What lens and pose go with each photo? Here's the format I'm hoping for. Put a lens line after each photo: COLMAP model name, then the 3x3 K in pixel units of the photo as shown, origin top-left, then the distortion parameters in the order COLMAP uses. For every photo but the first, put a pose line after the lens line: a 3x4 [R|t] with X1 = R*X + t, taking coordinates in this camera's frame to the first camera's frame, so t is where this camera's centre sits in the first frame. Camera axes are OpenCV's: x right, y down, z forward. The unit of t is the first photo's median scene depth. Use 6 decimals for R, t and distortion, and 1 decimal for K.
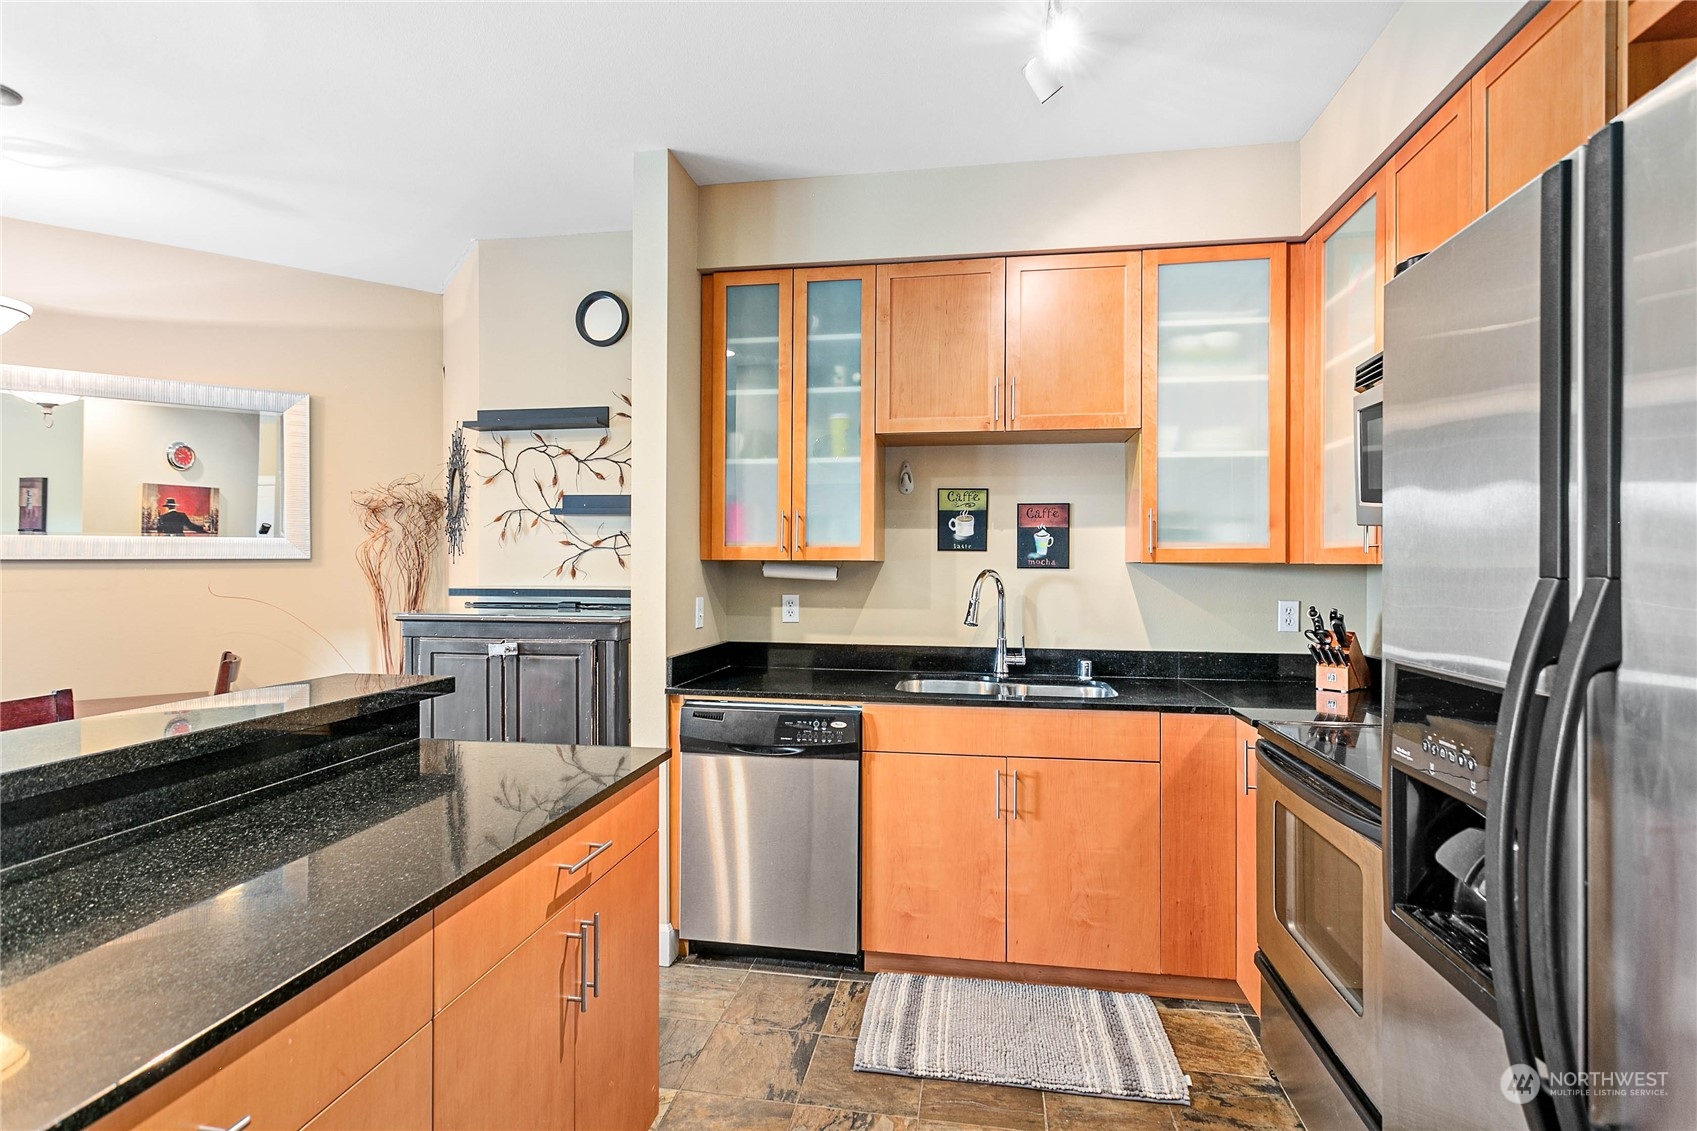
lens RADIAL K [[808.8, 0, 856.7], [0, 808.8, 569.1], [0, 0, 1]] dist [0.005214, -0.001947]
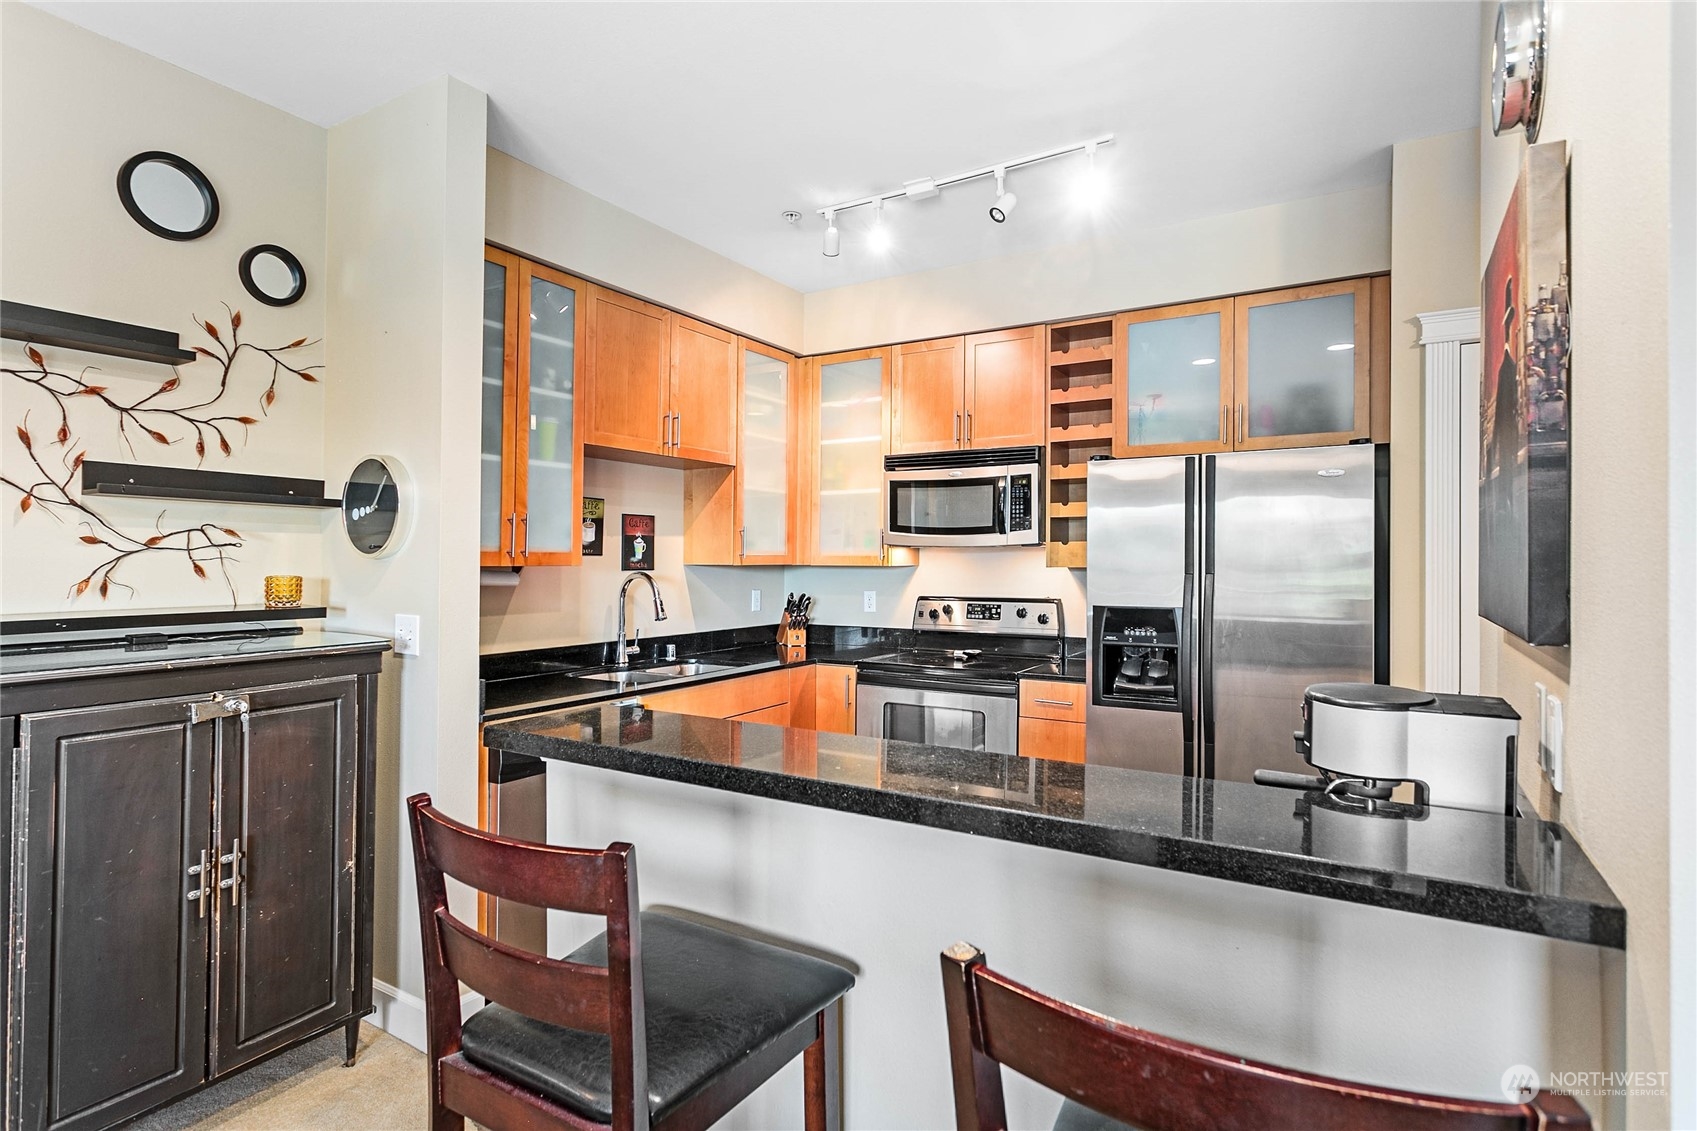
lens RADIAL K [[846.5, 0, 835.1], [0, 846.5, 580.2], [0, 0, 1]] dist [-0.011931, 0.005674]
pose [[0.389262, -0.025700, 0.920768, -0.795692], [0.007194, 0.999665, 0.024861, -0.015157], [-0.921099, -0.003053, 0.389317, 0.260900]]
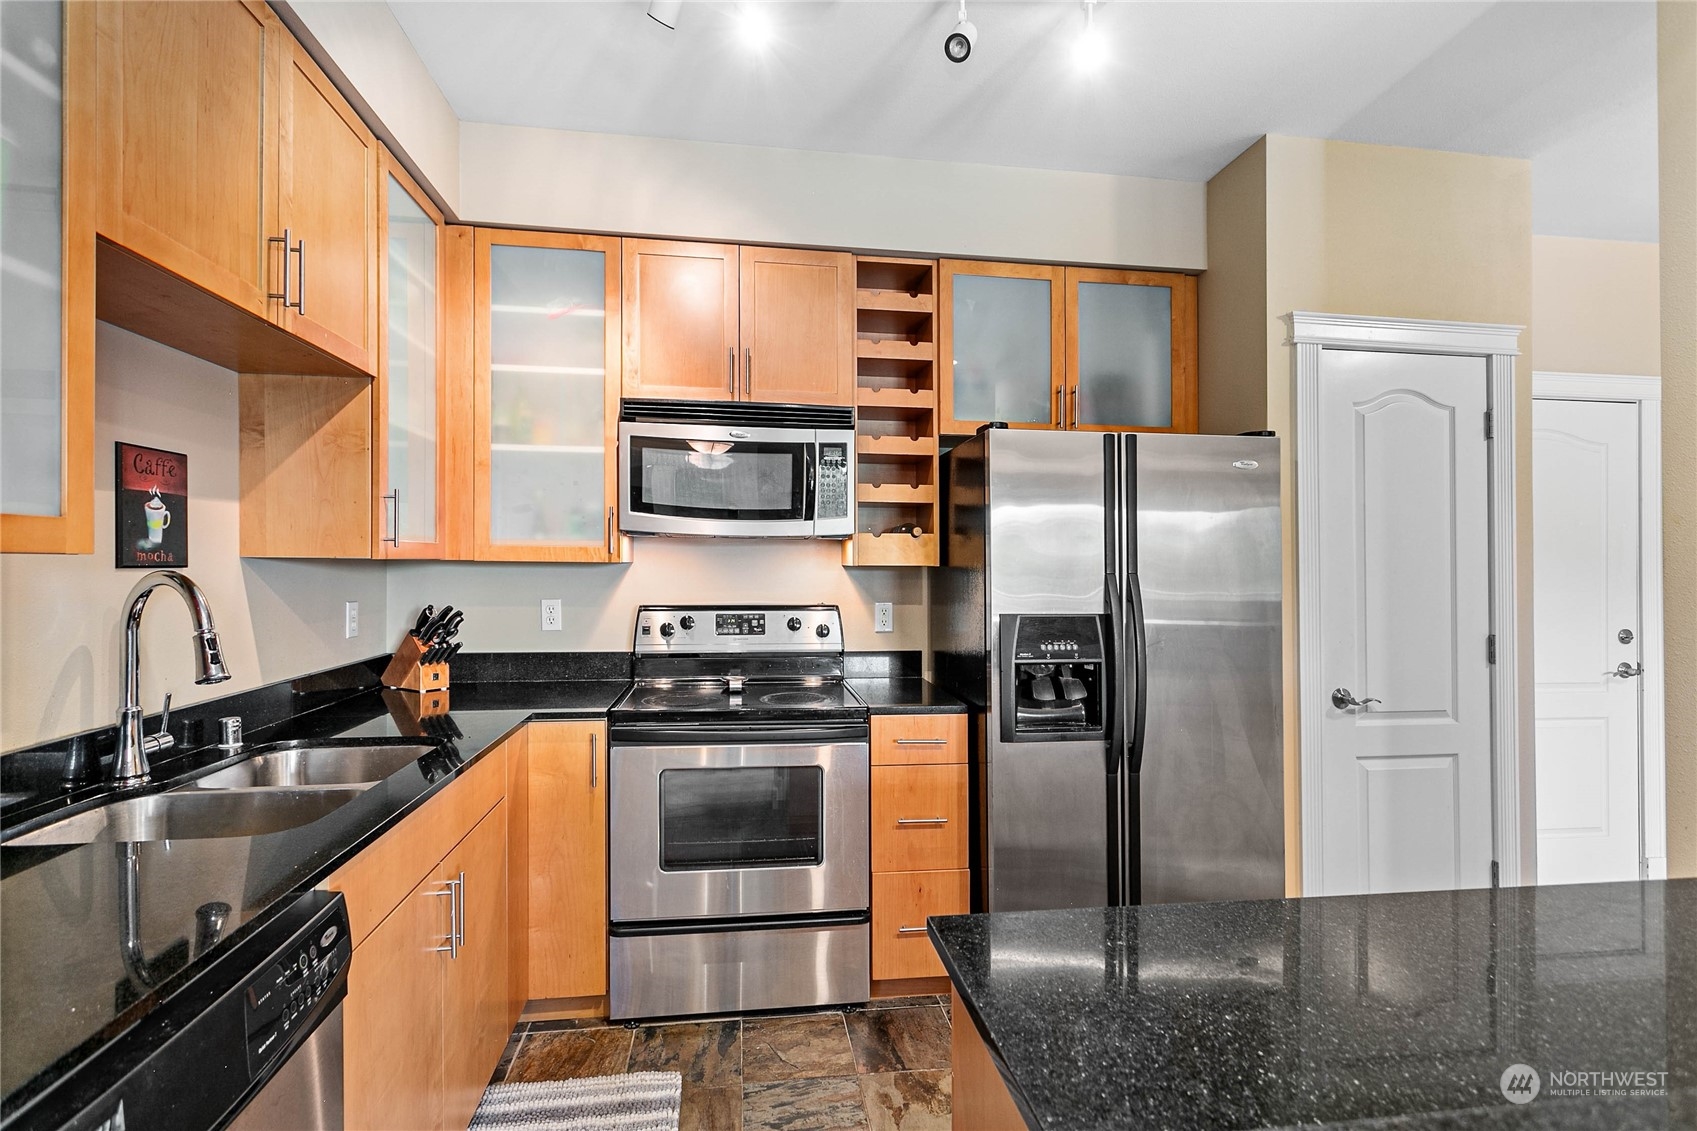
lens RADIAL K [[808.8, 0, 852.6], [0, 808.8, 569.9], [0, 0, 1]] dist [0.005214, -0.001947]
pose [[-0.296455, -0.015601, 0.954919, -0.427897], [-0.003944, 0.999878, 0.015111, -0.009540], [-0.955039, 0.000713, -0.296481, 0.715821]]
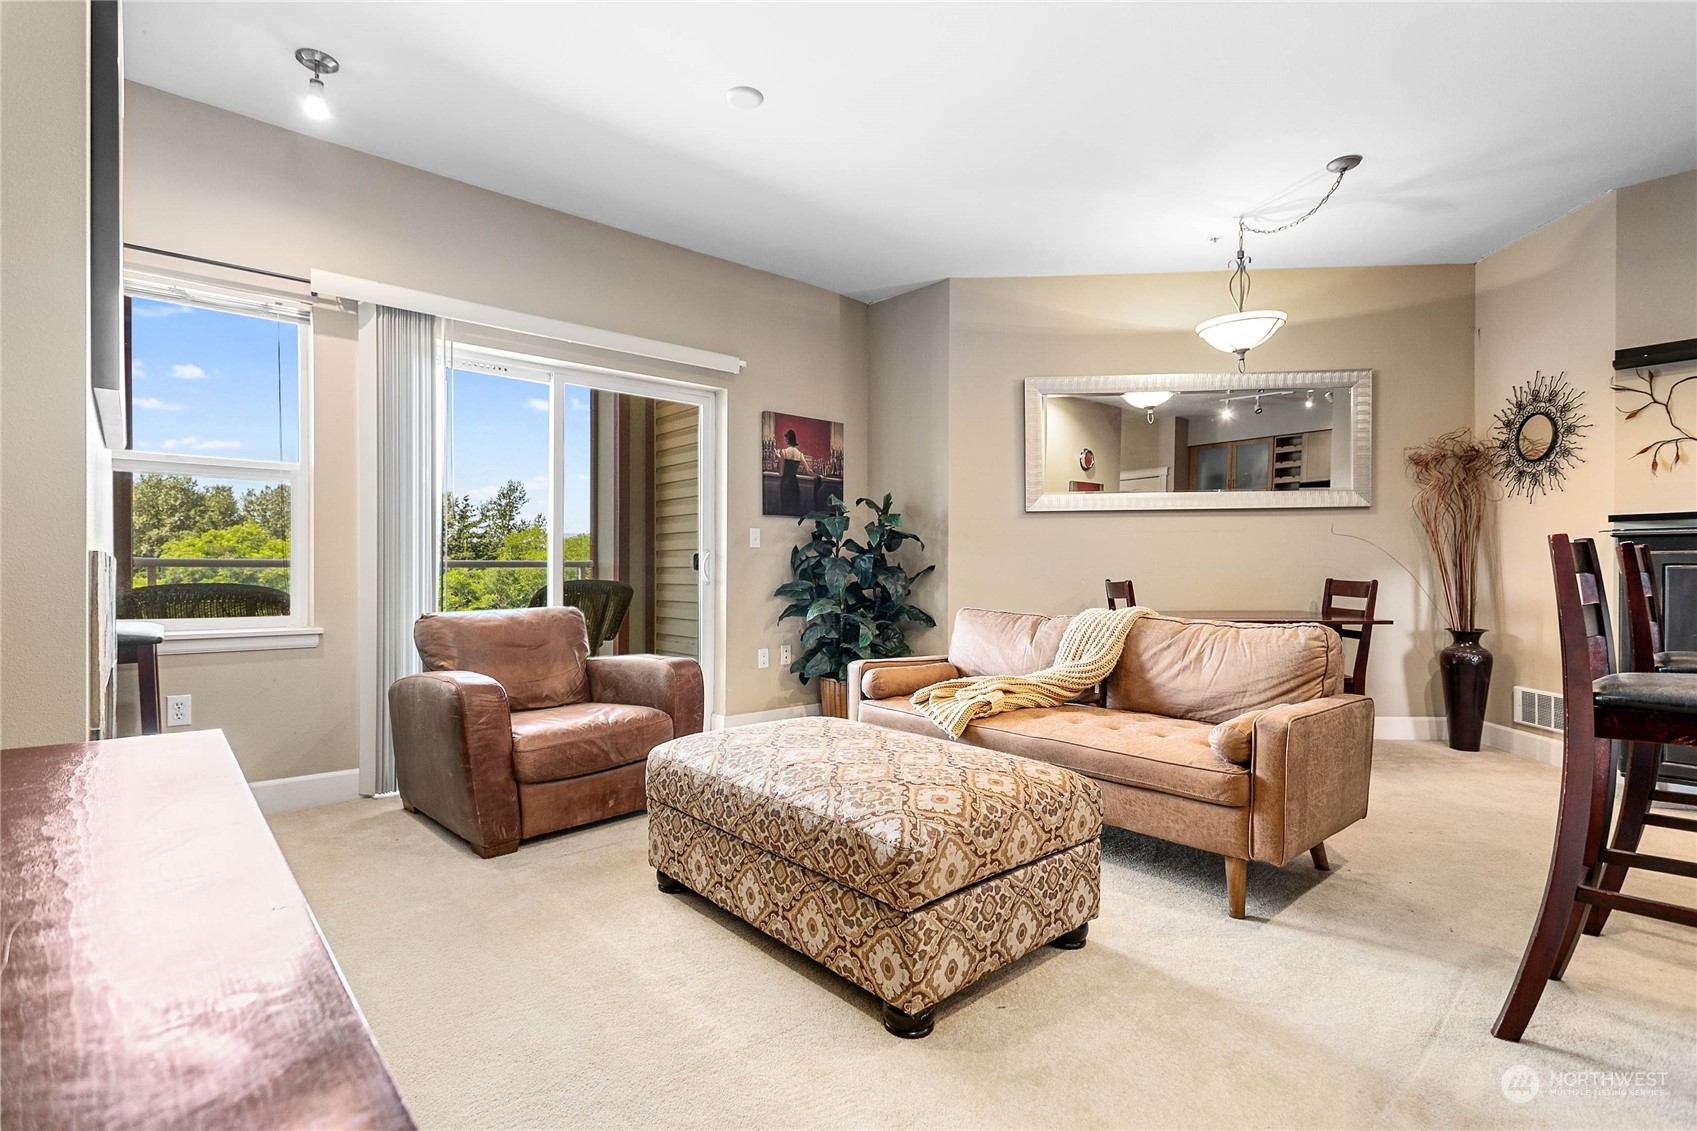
lens RADIAL K [[808.8, 0, 842.3], [0, 808.8, 572.8], [0, 0, 1]] dist [0.005214, -0.001947]
pose [[0.769603, -0.001402, -0.638521, -0.635119], [-0.002117, 0.999986, -0.004748, 0.115016], [0.638519, 0.005006, 0.769589, -0.522065]]
